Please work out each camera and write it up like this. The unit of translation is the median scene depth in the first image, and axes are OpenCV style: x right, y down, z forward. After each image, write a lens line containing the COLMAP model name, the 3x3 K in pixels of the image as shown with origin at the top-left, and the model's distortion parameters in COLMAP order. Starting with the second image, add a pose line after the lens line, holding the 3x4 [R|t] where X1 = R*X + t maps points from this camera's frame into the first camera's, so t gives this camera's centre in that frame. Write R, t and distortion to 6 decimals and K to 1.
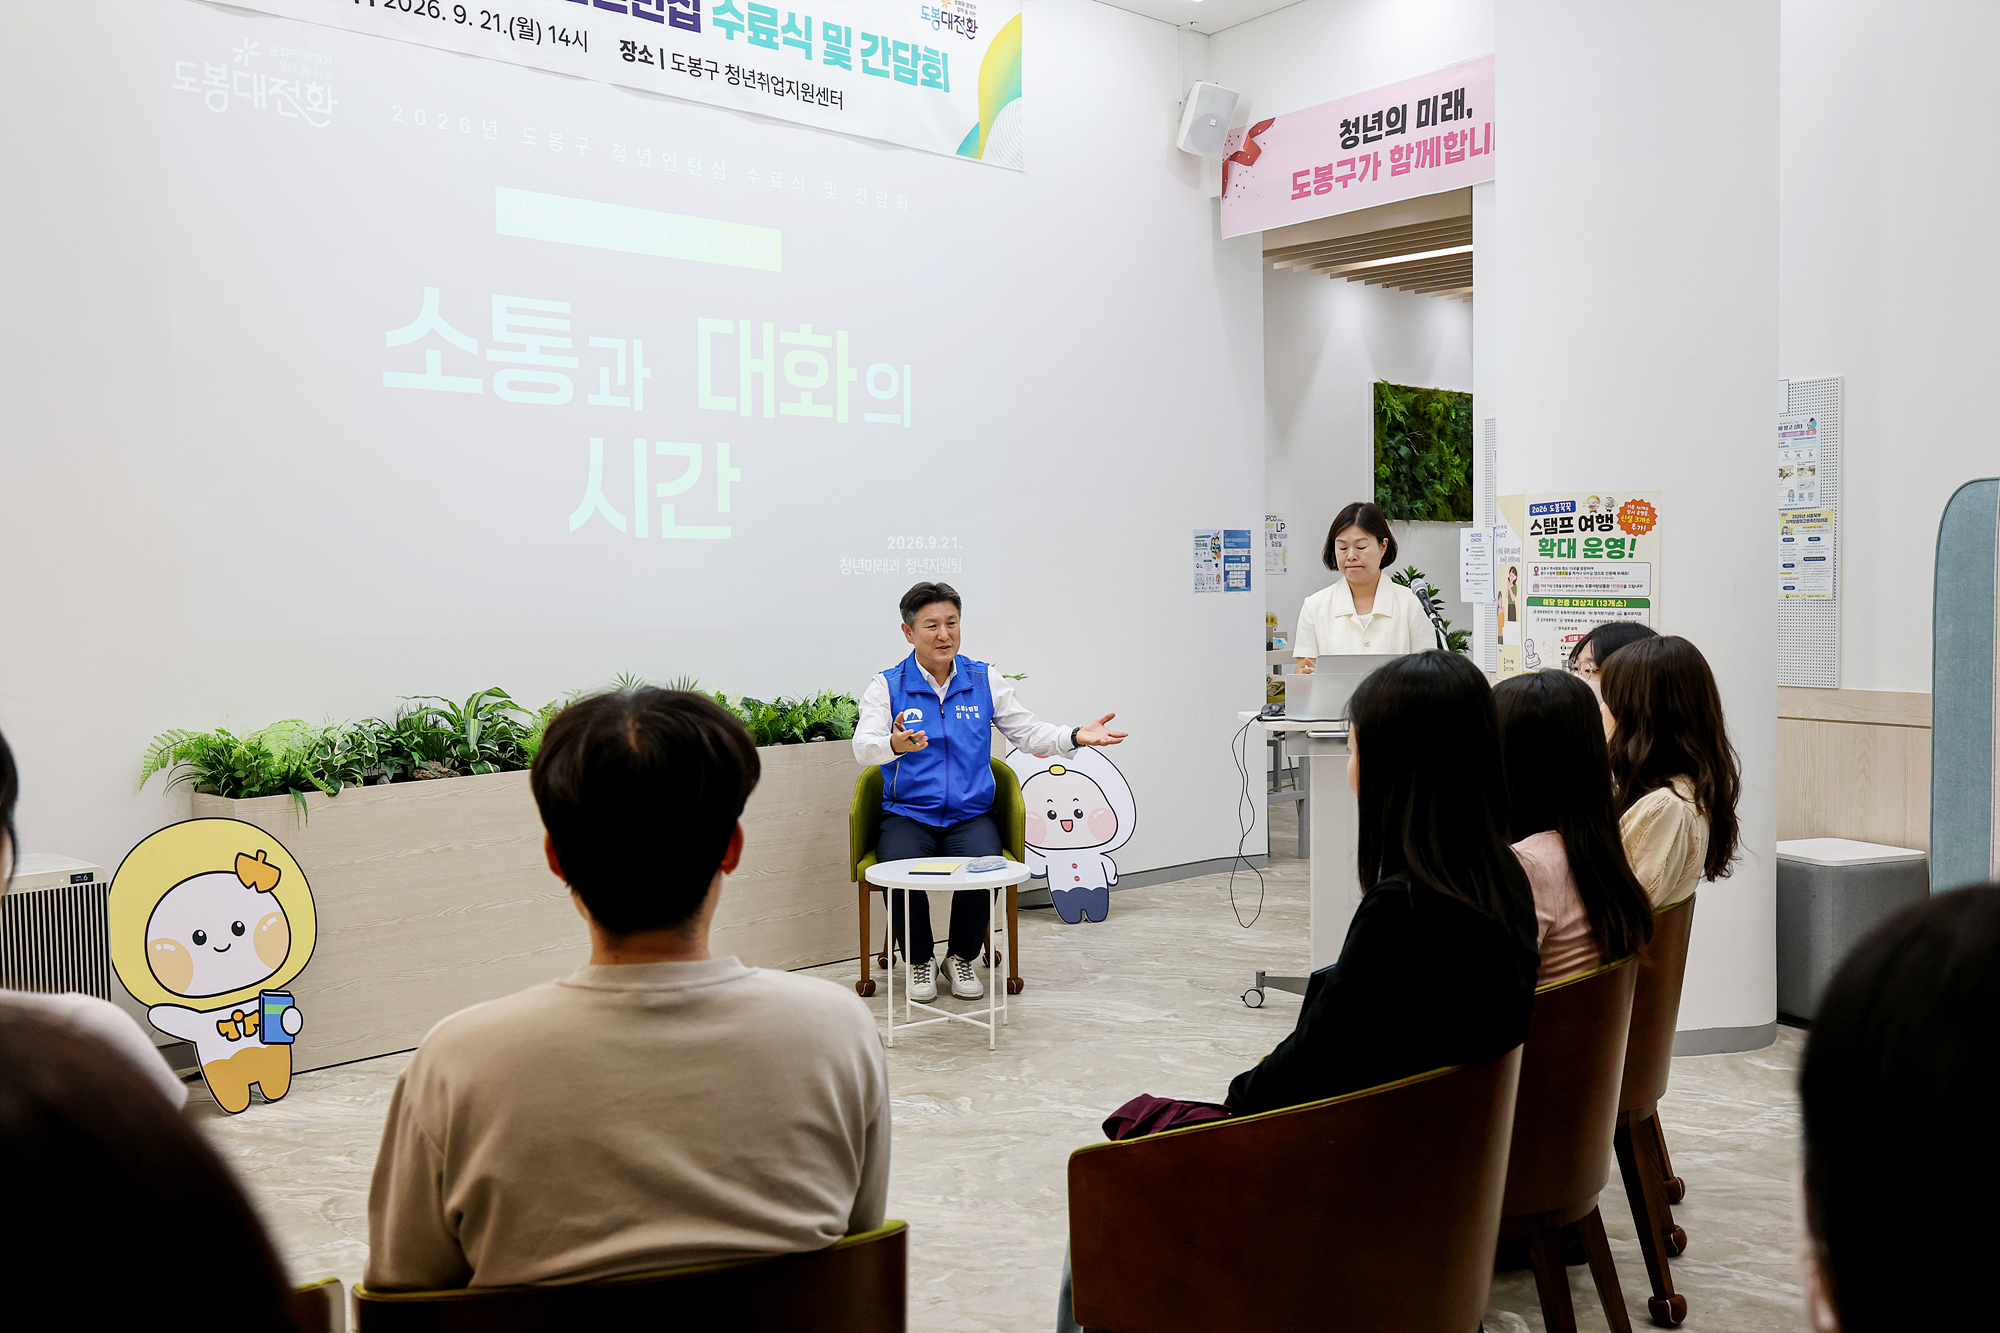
lens RADIAL K [[1894.8, 0, 1005.0], [0, 1894.8, 690.5], [0, 0, 1]] dist [0.011553, 0.000000]
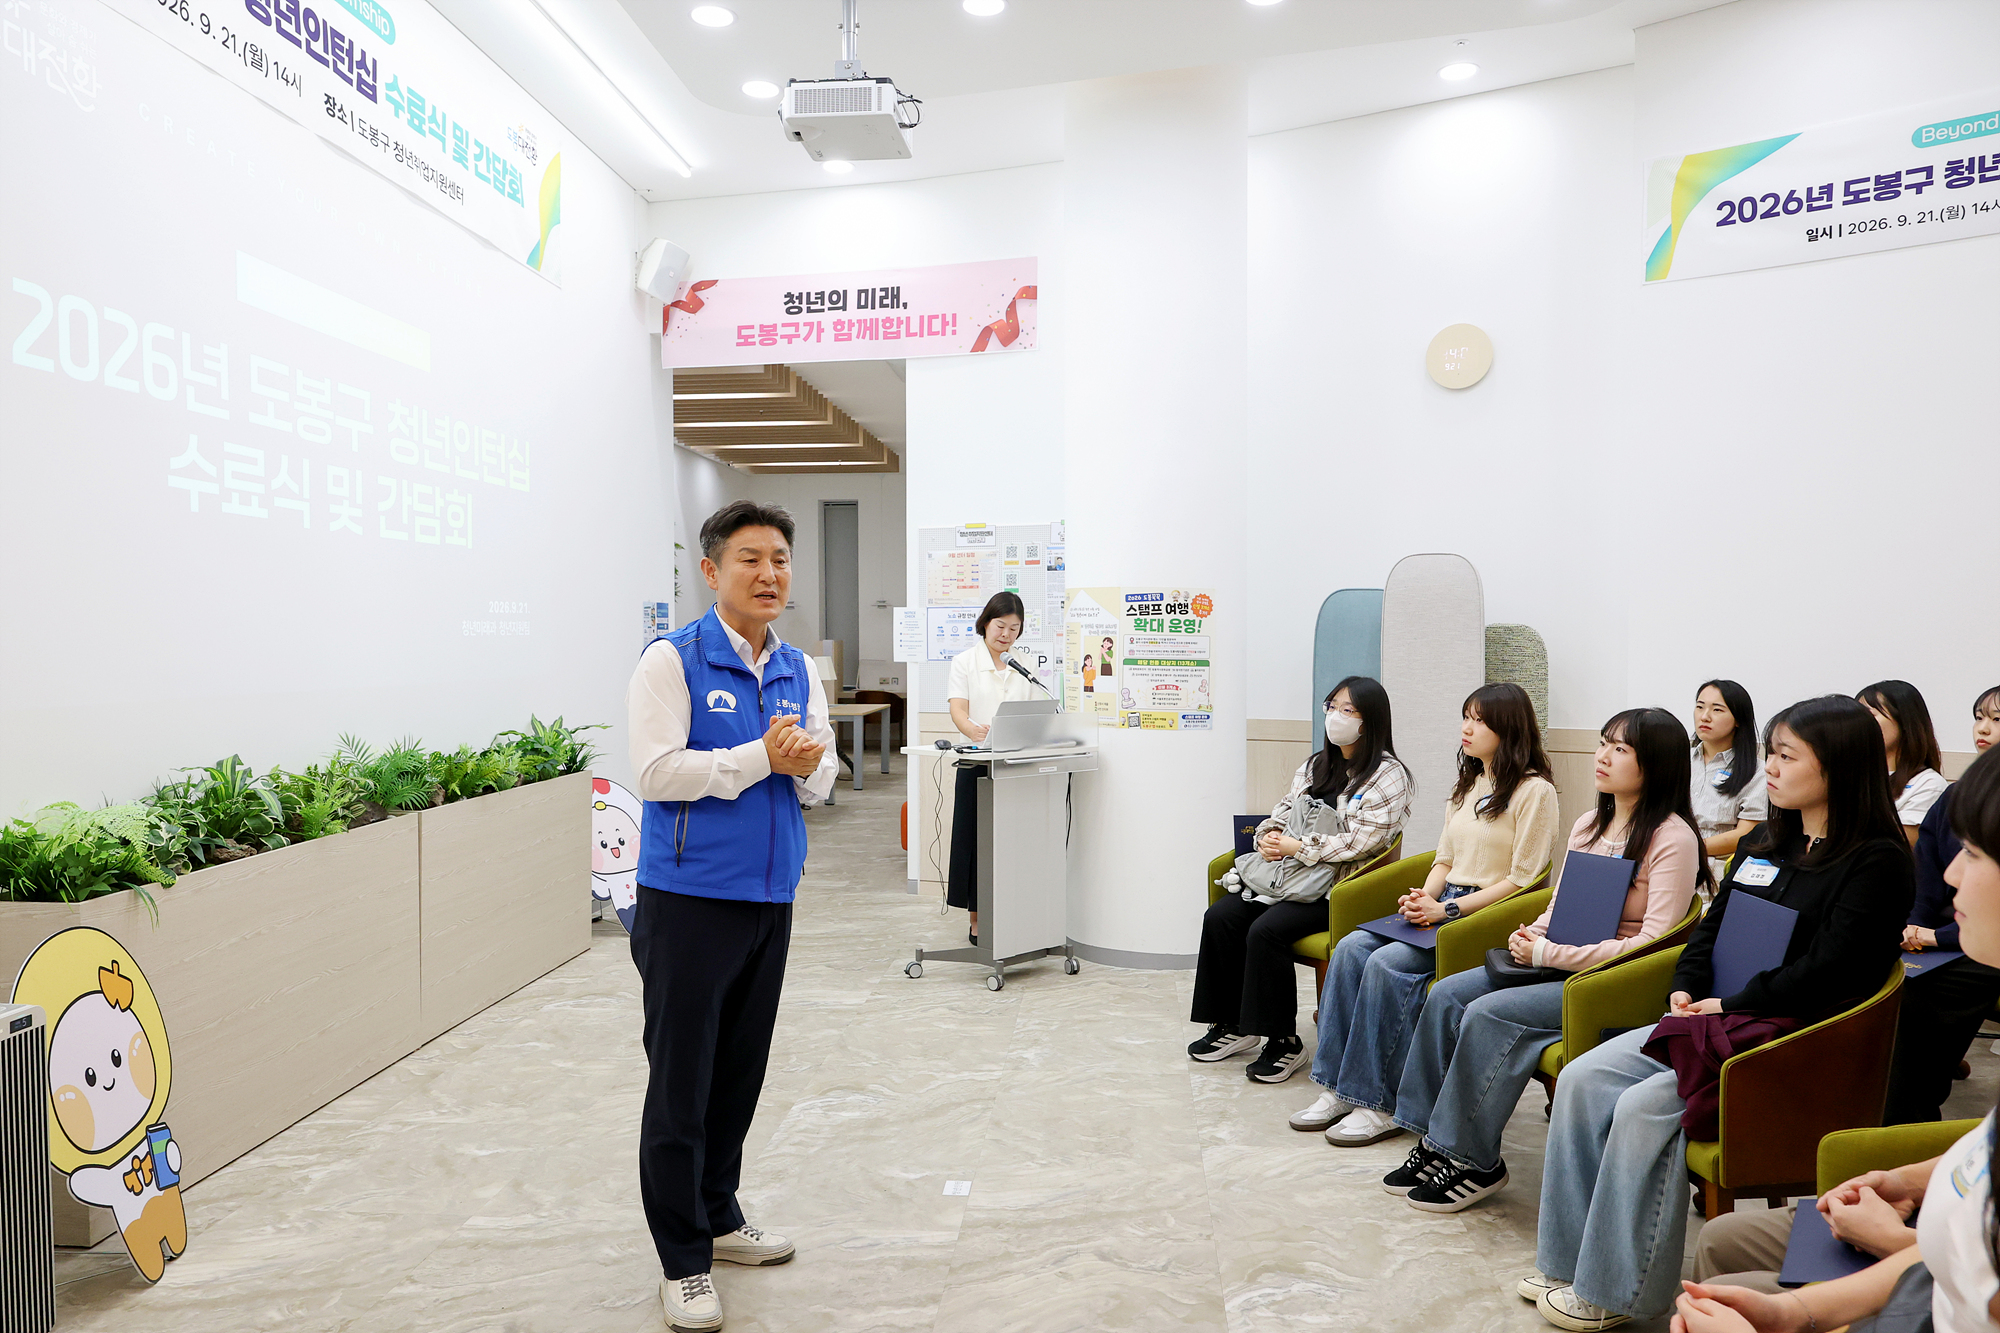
lens RADIAL K [[1381.8, 0, 1019.2], [0, 1381.8, 690.2], [0, 0, 1]] dist [0.004188, -0.002915]
pose [[0.754110, -0.013678, 0.656605, -0.372146], [0.029389, 0.999484, -0.012933, -0.011454], [-0.656090, 0.029050, 0.754124, 0.210491]]
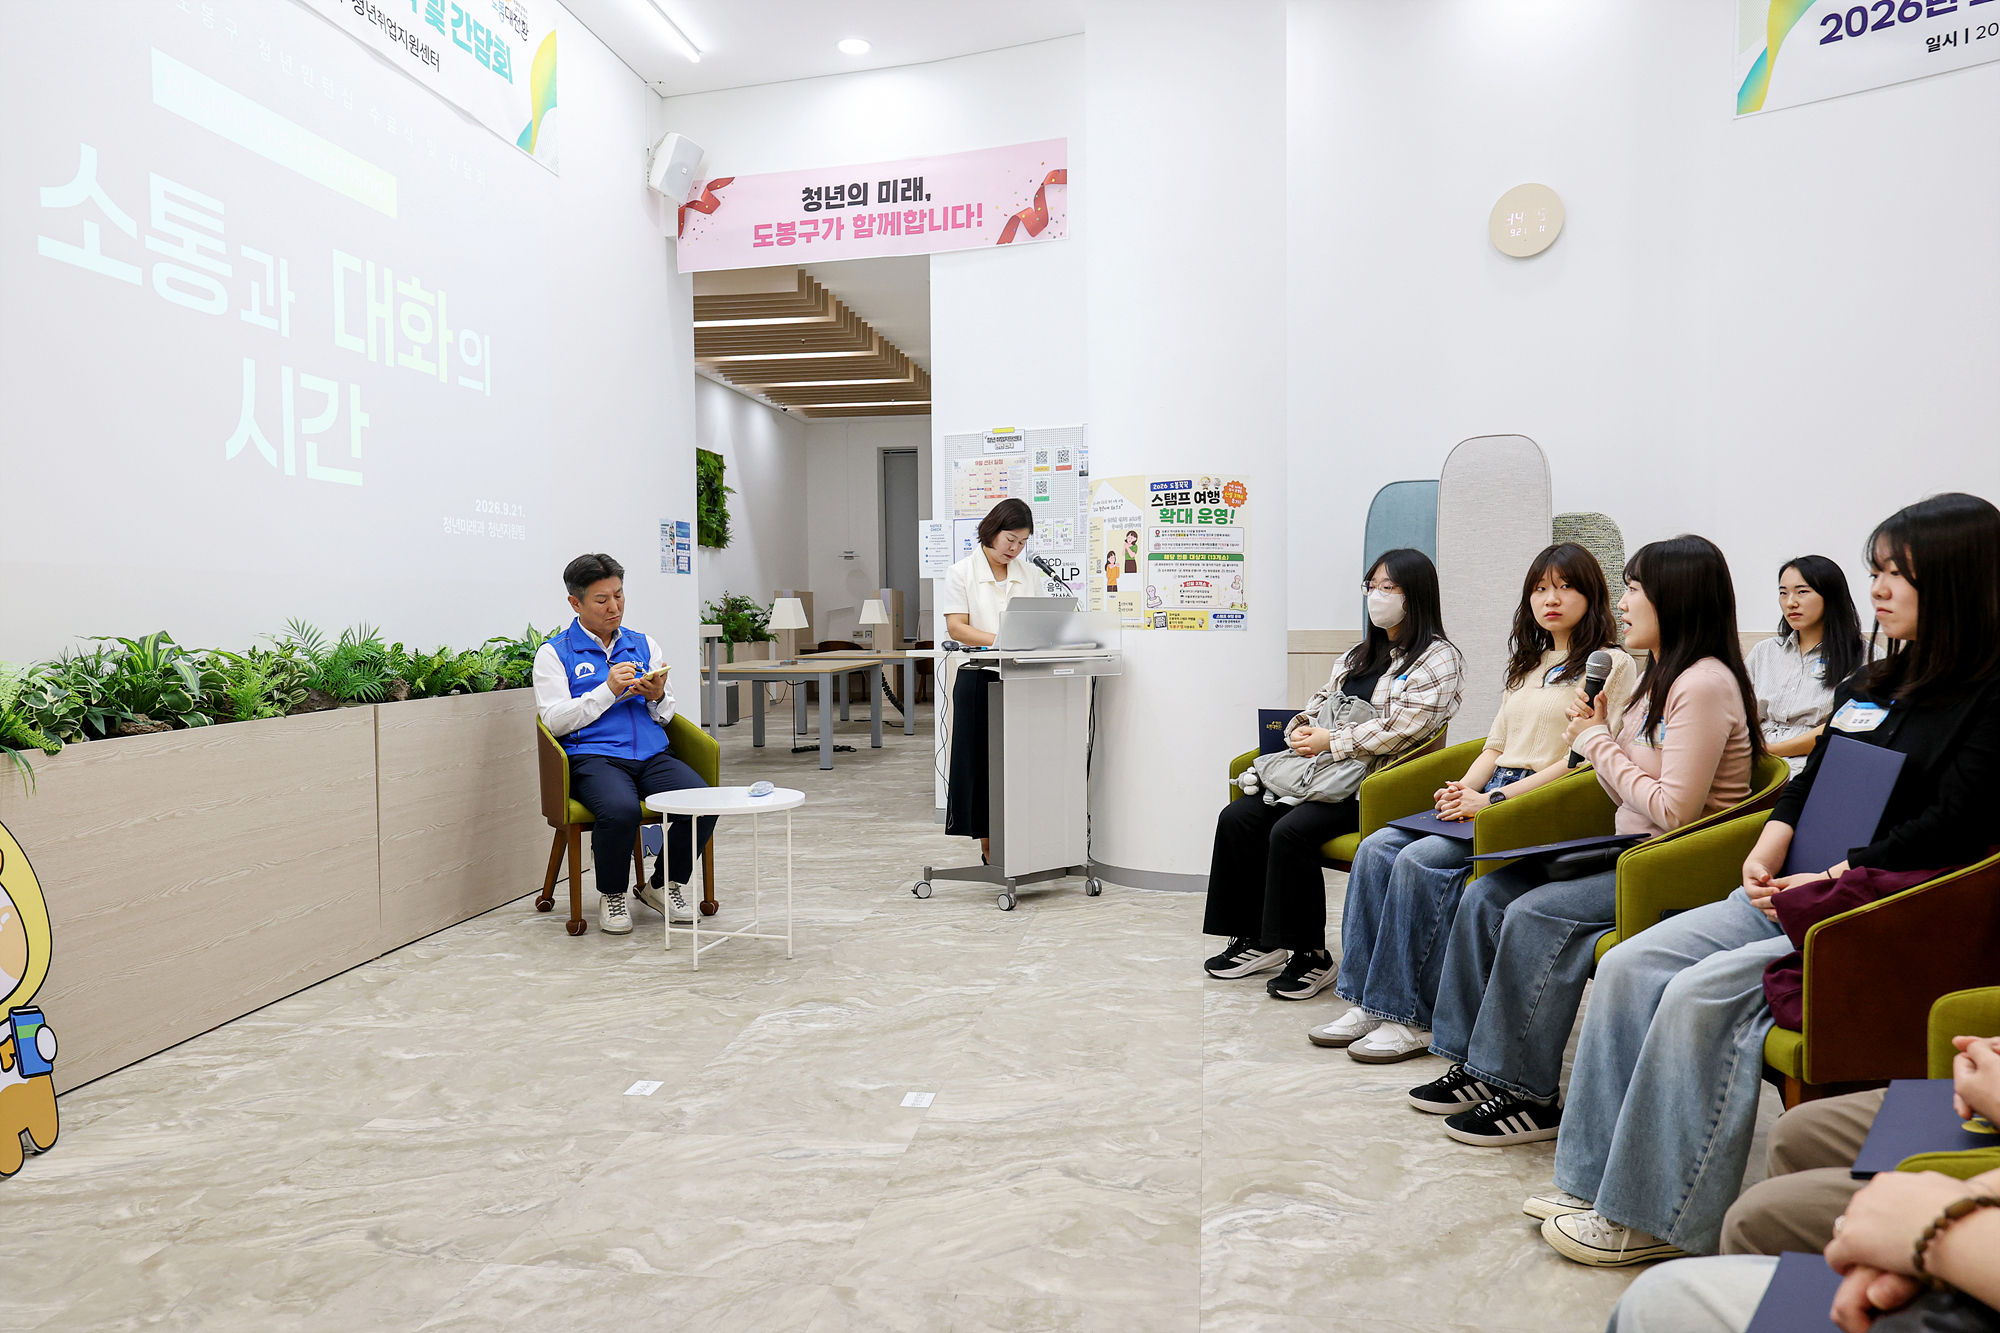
lens RADIAL K [[1381.8, 0, 1017.0], [0, 1381.8, 687.9], [0, 0, 1]] dist [0.004188, -0.002915]
pose [[0.794026, -0.025942, 0.607330, -0.301489], [0.031871, 0.999491, 0.001025, 0.031508], [-0.607048, 0.018543, 0.794449, 0.235687]]
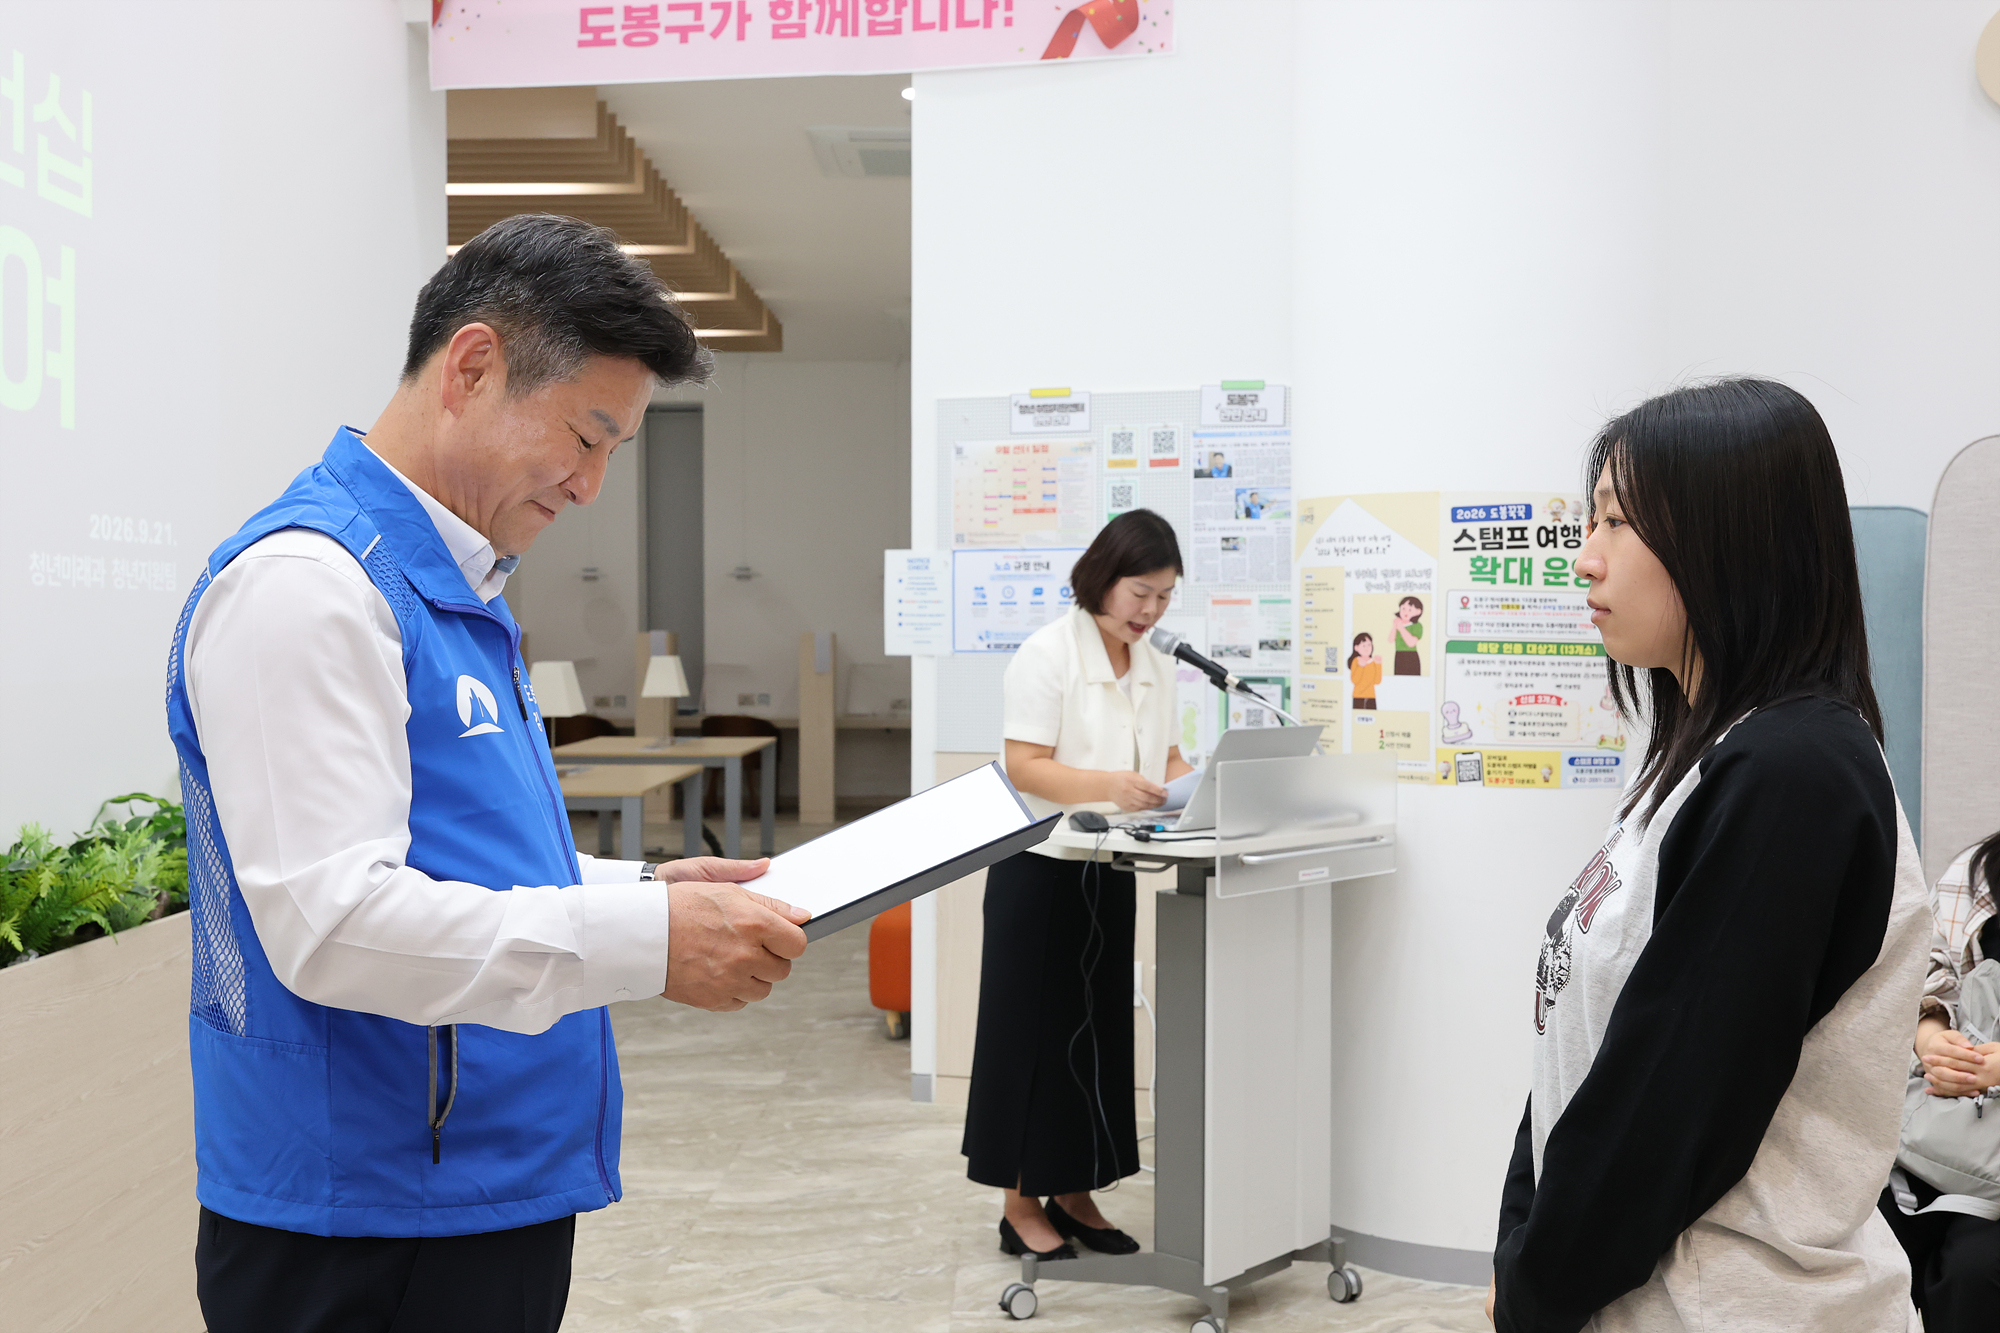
lens RADIAL K [[2008.3, 0, 1015.8], [0, 2008.3, 701.3], [0, 0, 1]] dist [-0.017102, 0.000000]
pose [[0.705123, -0.007918, 0.709040, -0.278681], [0.030629, 0.999344, -0.019300, -0.014234], [-0.708423, 0.035326, 0.704904, 0.474148]]
